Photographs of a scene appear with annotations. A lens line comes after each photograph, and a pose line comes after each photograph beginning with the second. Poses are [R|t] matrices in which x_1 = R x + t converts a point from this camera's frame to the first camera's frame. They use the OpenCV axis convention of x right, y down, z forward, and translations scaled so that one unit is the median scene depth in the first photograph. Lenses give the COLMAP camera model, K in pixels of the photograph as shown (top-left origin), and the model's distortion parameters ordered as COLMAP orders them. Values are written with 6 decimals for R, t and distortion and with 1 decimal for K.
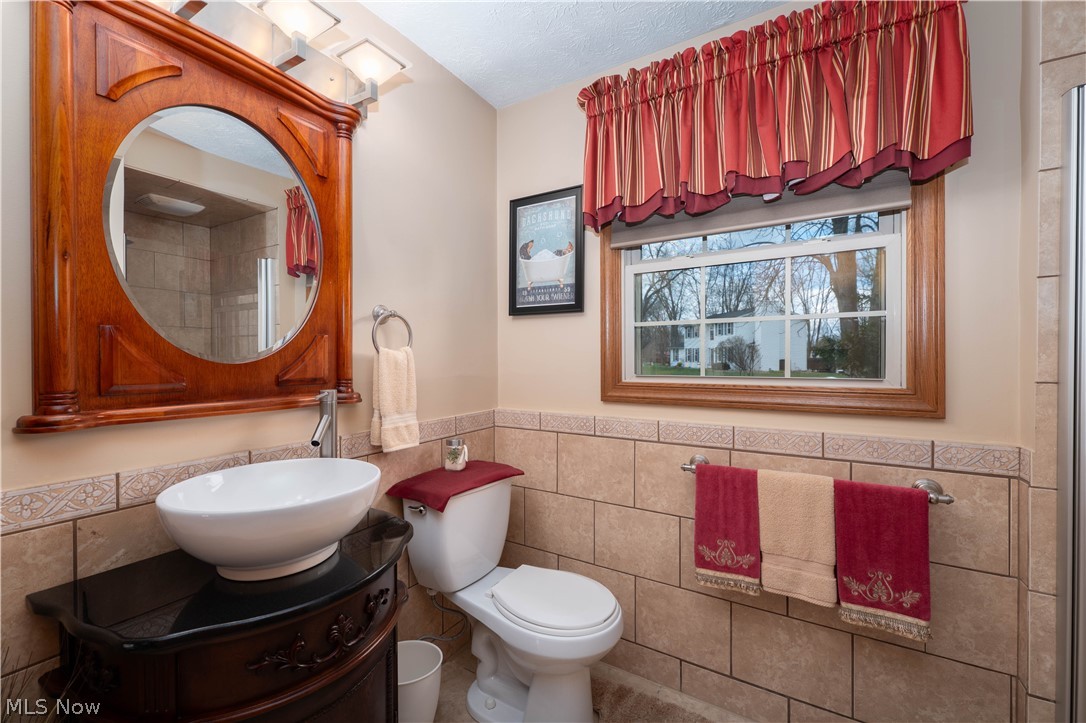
lens RADIAL K [[441.0, 0, 545.5], [0, 441.0, 359.6], [0, 0, 1]] dist [-0.001799, -0.000702]
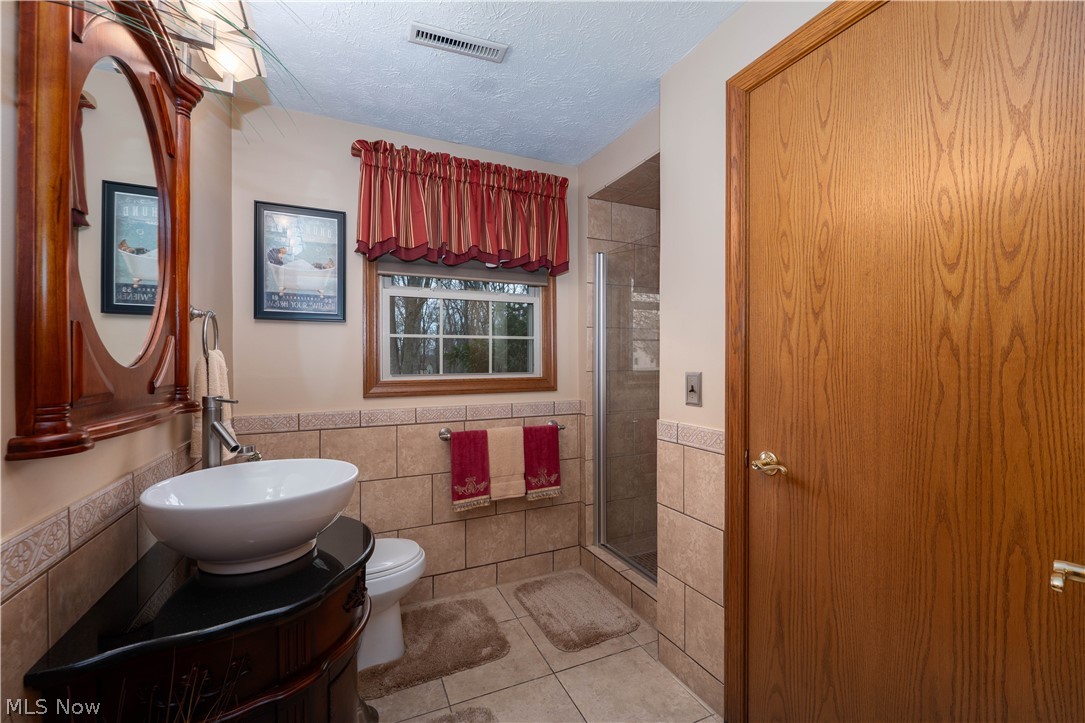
lens RADIAL K [[440.6, 0, 545.0], [0, 440.6, 359.6], [0, 0, 1]] dist [-0.001799, -0.000702]
pose [[0.554376, 0.003167, 0.832260, -0.730750], [0.006079, 0.999951, -0.007855, 0.003072], [-0.832244, 0.009414, 0.554329, -0.093376]]
